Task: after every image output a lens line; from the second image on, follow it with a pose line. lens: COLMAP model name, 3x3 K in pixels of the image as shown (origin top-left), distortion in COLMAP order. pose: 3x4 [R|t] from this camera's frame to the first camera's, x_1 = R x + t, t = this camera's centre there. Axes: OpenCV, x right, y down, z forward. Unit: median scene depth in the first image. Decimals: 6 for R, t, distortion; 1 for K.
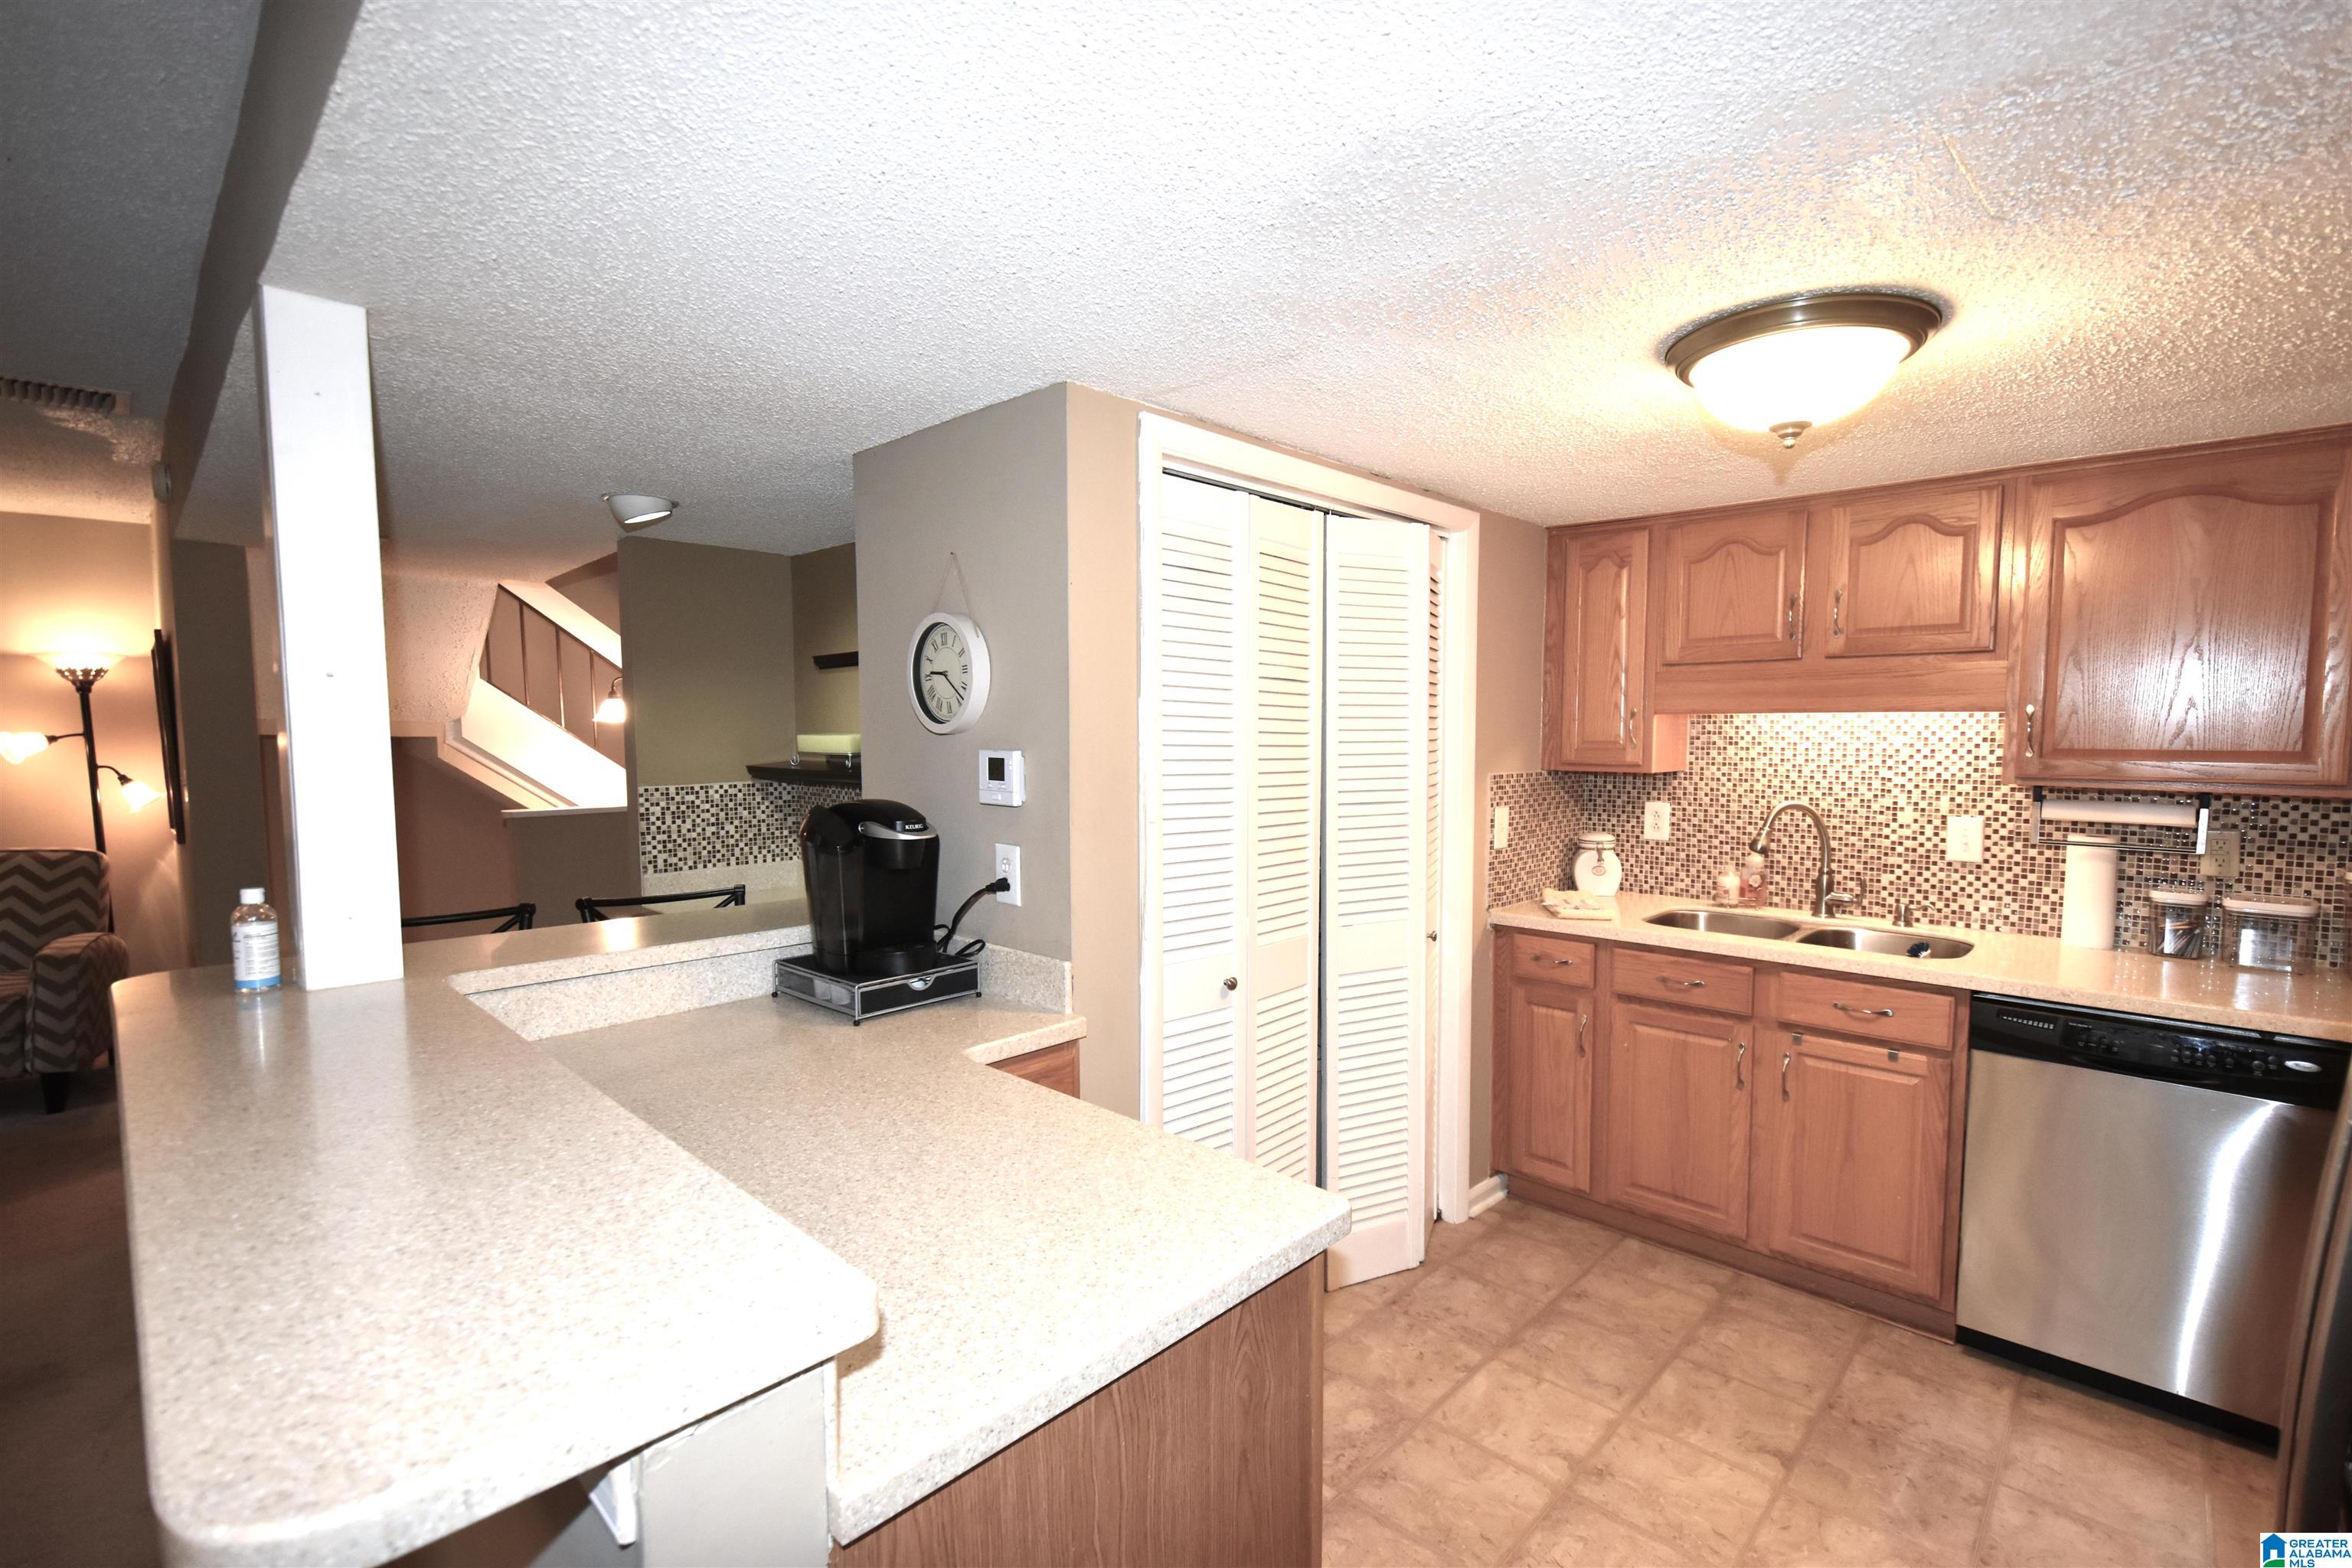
lens RADIAL K [[1047.1, 0, 1184.2], [0, 1047.1, 799.2], [0, 0, 1]] dist [-0.008560, -0.001015]
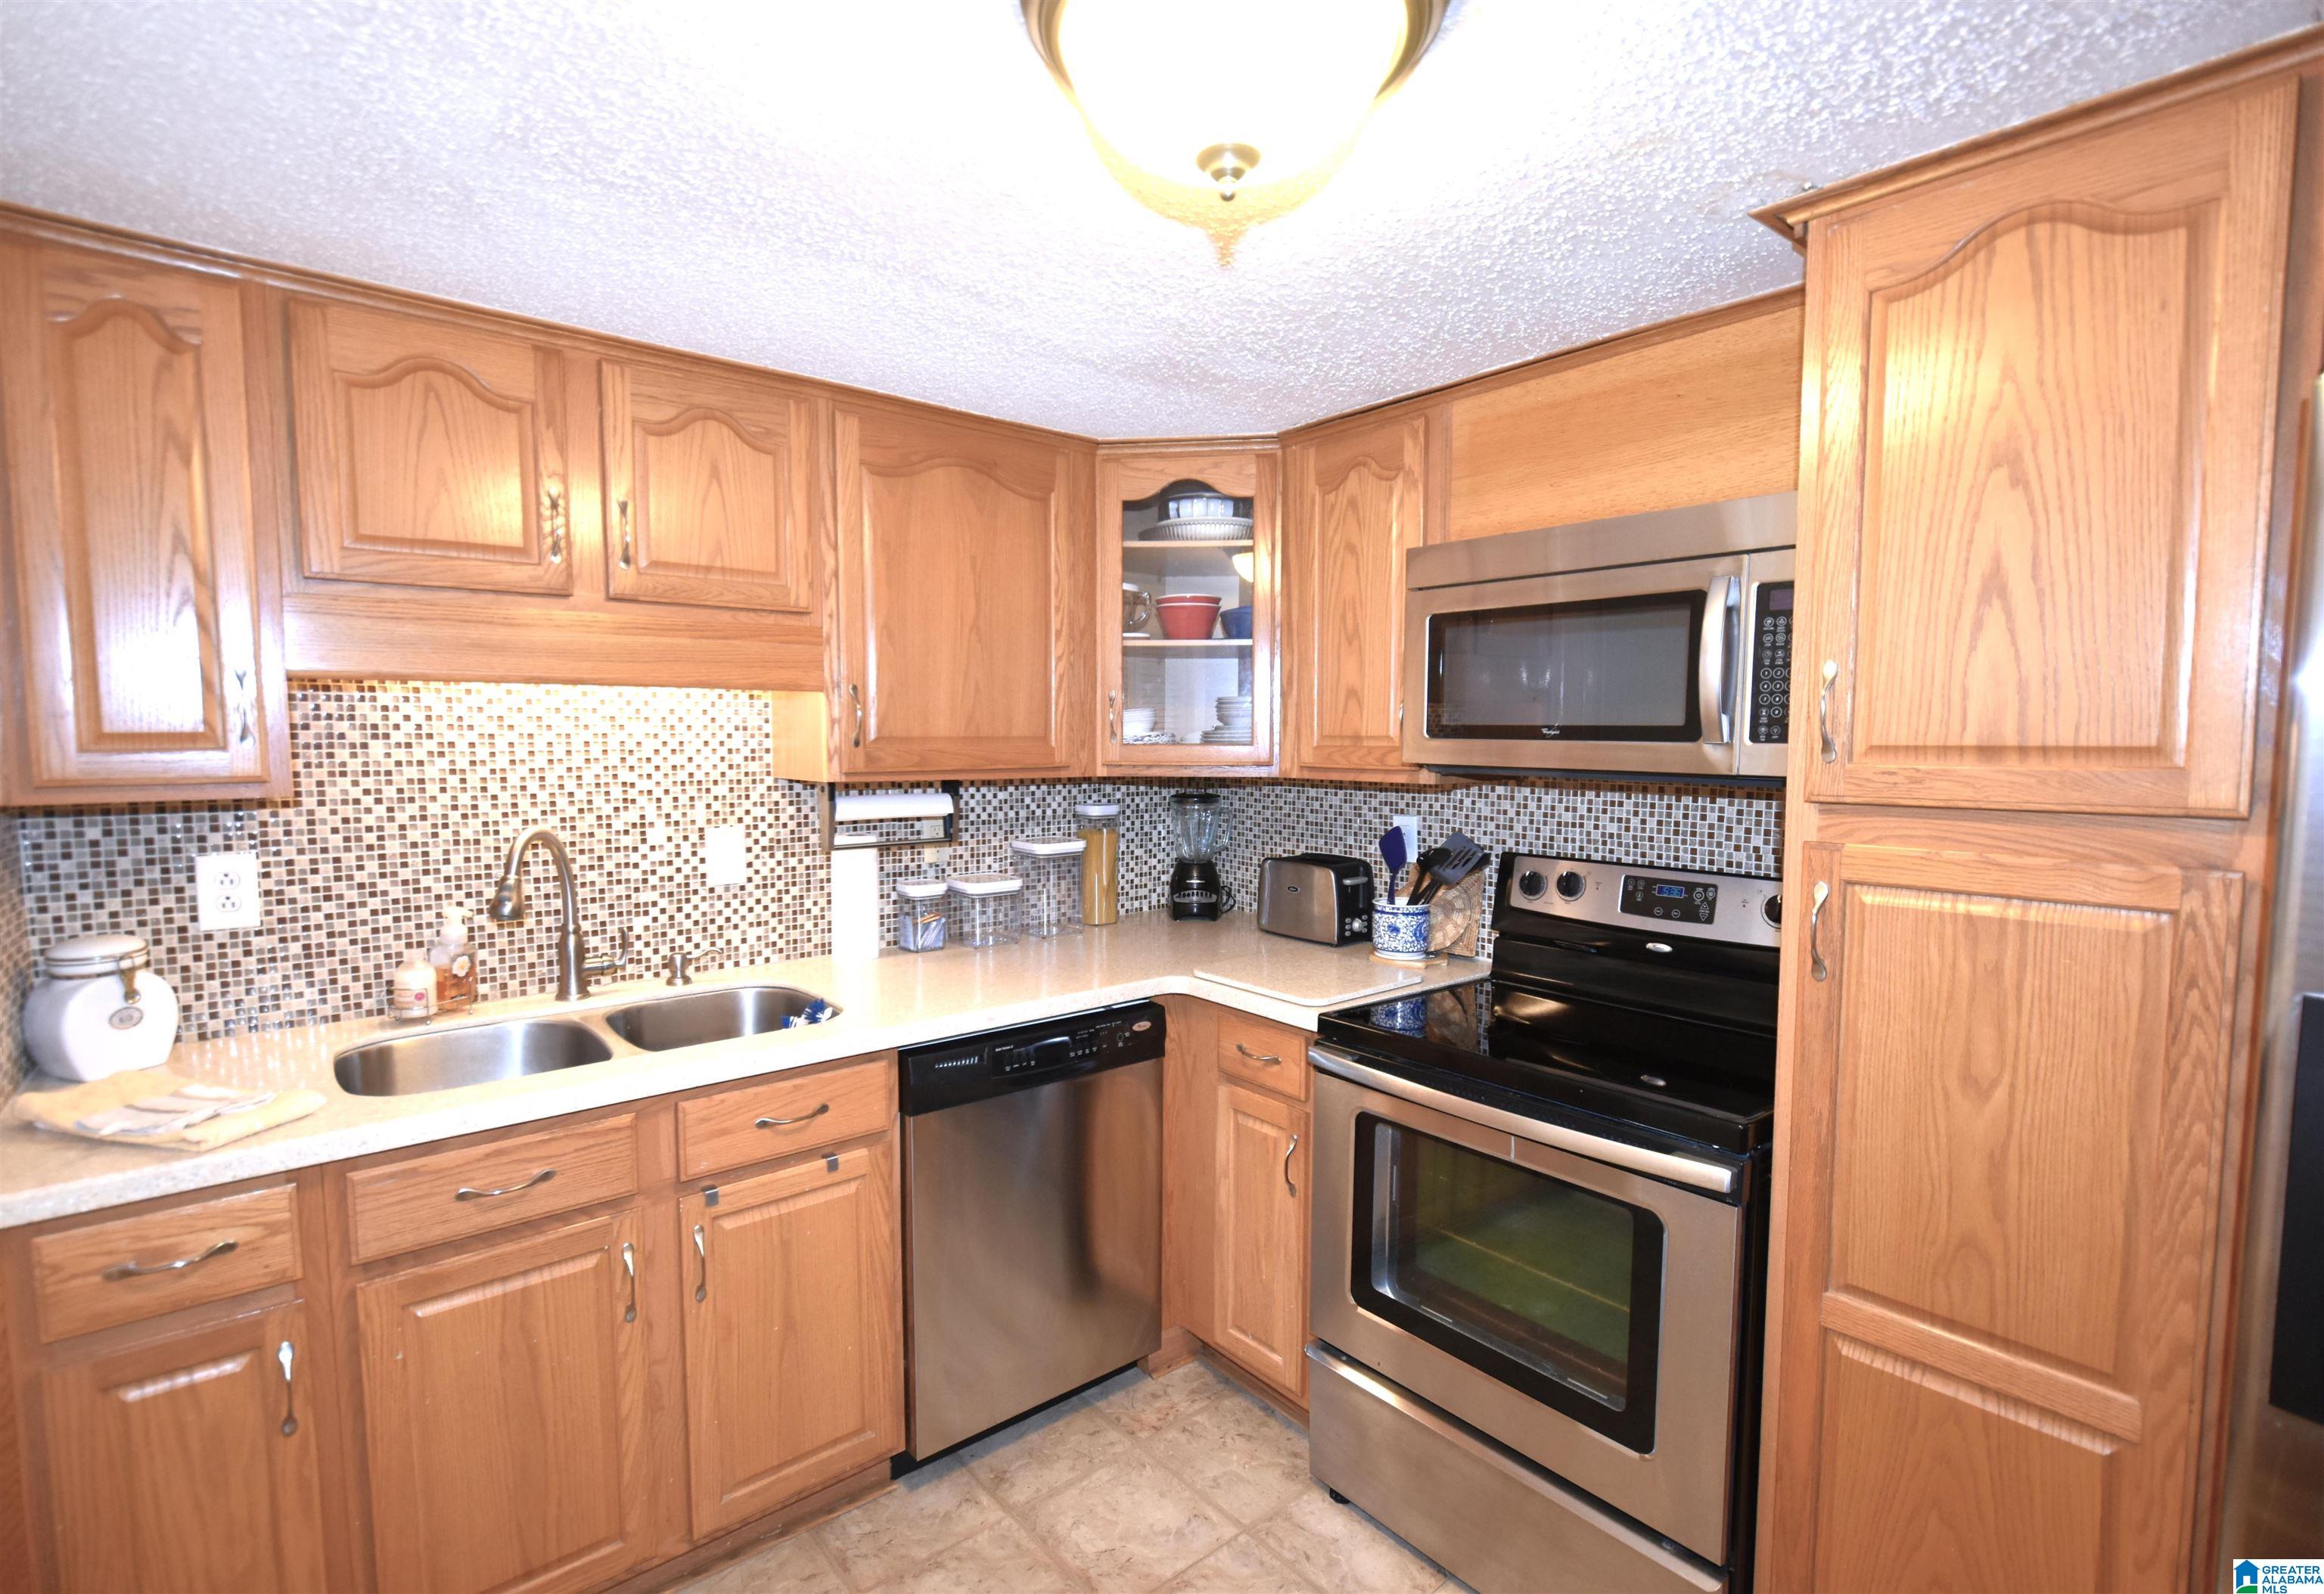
lens RADIAL K [[1094.6, 0, 1153.9], [0, 1094.6, 813.9], [0, 0, 1]] dist [0.001360, -0.006102]
pose [[0.106833, -0.078807, 0.991149, -0.024886], [0.063793, 0.995343, 0.072265, -0.030837], [-0.992228, 0.055508, 0.111363, 0.579853]]
